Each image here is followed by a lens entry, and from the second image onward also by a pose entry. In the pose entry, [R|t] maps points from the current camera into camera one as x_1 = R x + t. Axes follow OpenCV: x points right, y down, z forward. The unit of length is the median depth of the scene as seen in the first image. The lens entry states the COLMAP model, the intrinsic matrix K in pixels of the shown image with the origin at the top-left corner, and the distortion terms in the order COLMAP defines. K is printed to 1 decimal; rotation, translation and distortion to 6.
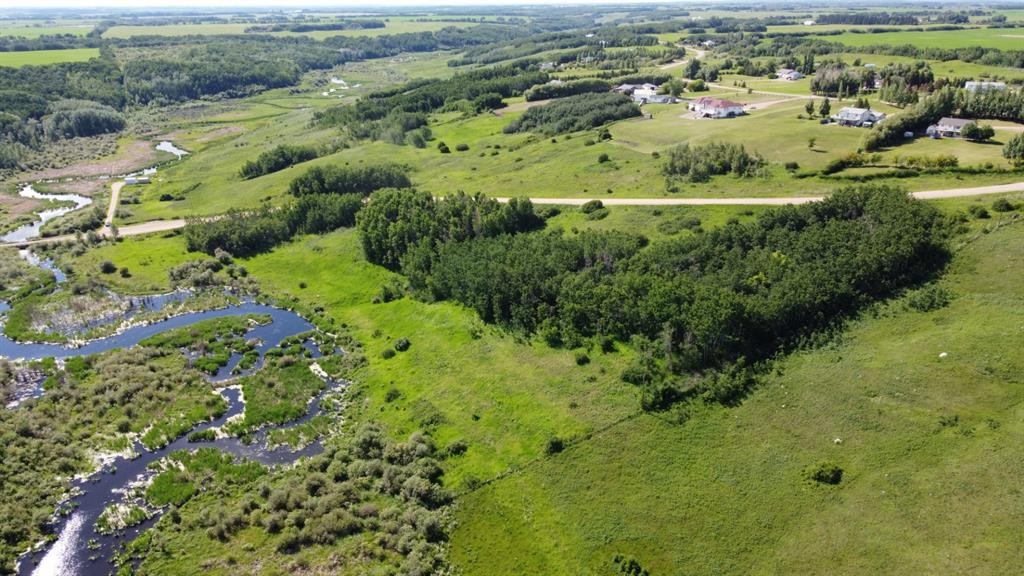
lens RADIAL K [[777.9, 0, 510.3], [0, 777.9, 289.5], [0, 0, 1]] dist [0.001281, -0.003971]
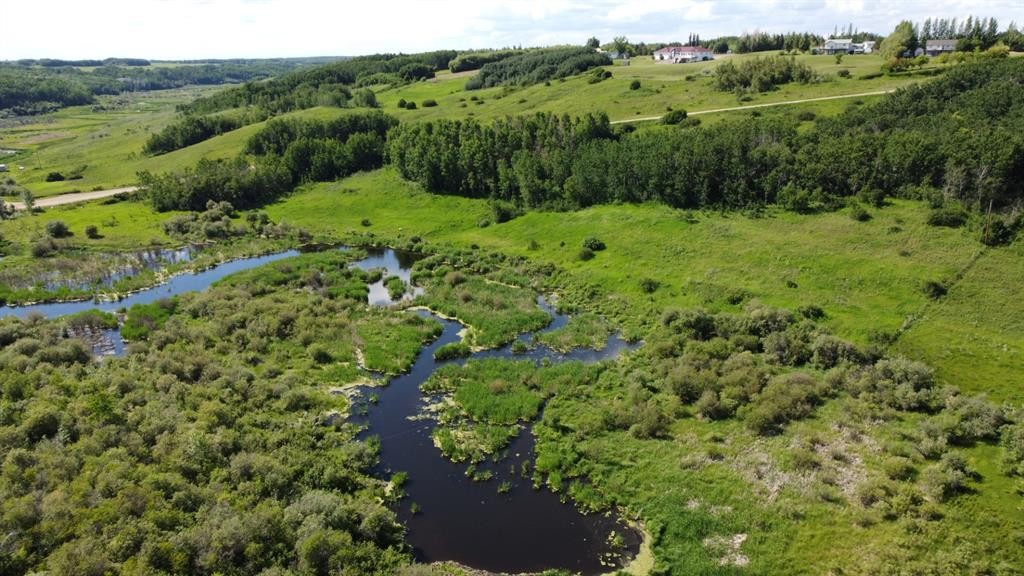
lens RADIAL K [[777.9, 0, 510.6], [0, 777.9, 289.6], [0, 0, 1]] dist [0.001281, -0.003971]
pose [[0.950623, -0.093495, 0.295931, -0.328940], [0.113560, 0.992205, -0.051317, 0.105667], [-0.288826, 0.082389, 0.953830, 0.195418]]
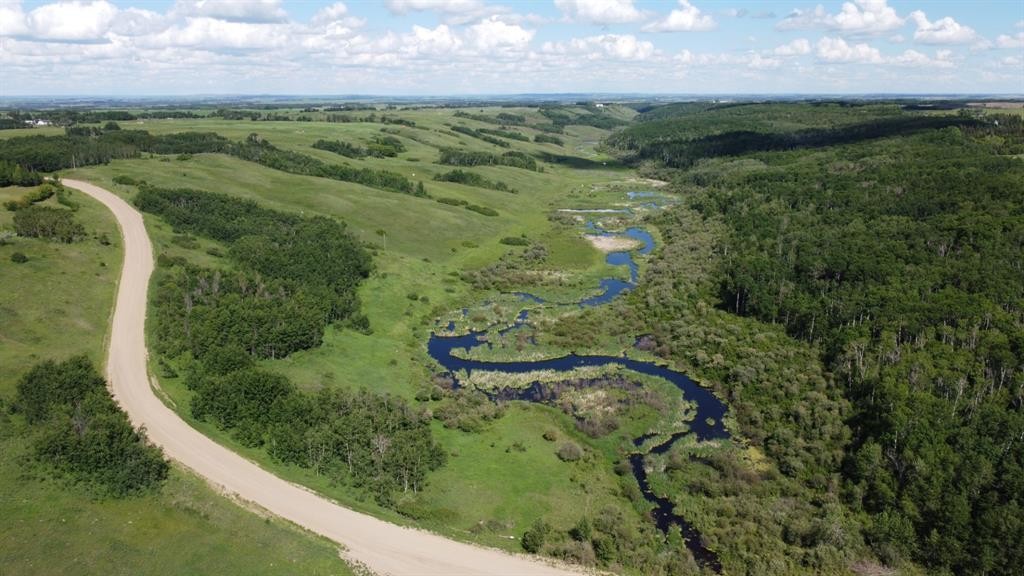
lens RADIAL K [[777.9, 0, 511.0], [0, 777.9, 294.8], [0, 0, 1]] dist [0.001281, -0.003971]
pose [[-0.820463, -0.136962, 0.555052, -0.795720], [0.207945, 0.832884, 0.512897, -0.467506], [-0.532541, 0.536233, -0.654870, 1.336788]]
